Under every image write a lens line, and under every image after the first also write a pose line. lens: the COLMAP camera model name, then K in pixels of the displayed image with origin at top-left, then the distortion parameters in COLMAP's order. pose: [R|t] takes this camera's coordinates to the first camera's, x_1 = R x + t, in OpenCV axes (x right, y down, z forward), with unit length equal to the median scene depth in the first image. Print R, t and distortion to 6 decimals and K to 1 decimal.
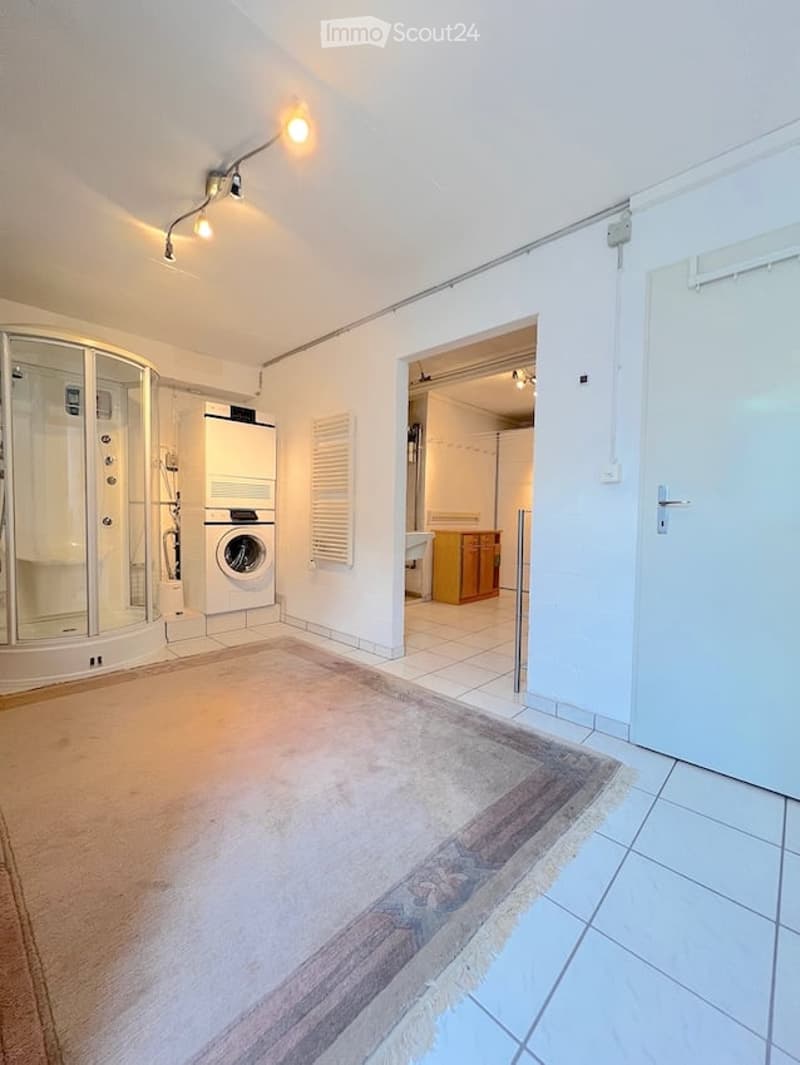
lens RADIAL K [[425.0, 0, 399.3], [0, 425.0, 534.2], [0, 0, 1]] dist [-0.001432, -0.000013]
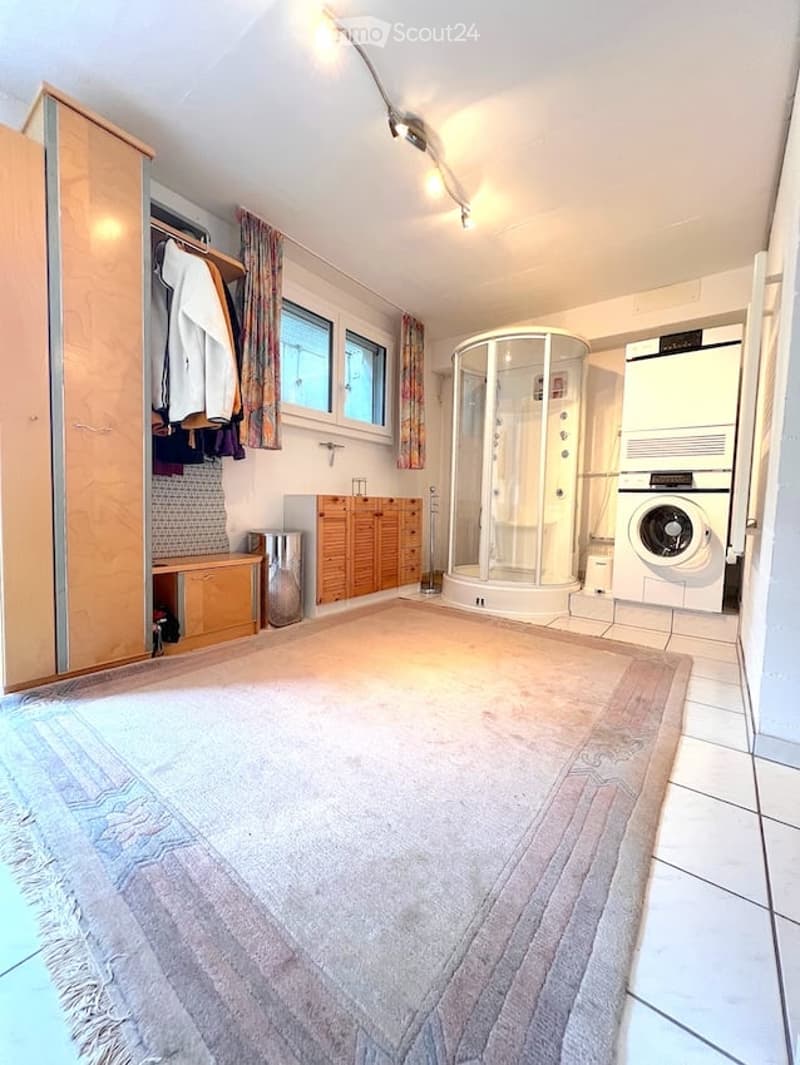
lens RADIAL K [[425.0, 0, 398.6], [0, 425.0, 529.4], [0, 0, 1]] dist [-0.001432, -0.000013]
pose [[0.120875, 0.046704, -0.991568, 0.364261], [-0.070852, 0.996751, 0.038311, 0.055196], [0.990136, 0.065624, 0.123791, 0.509415]]
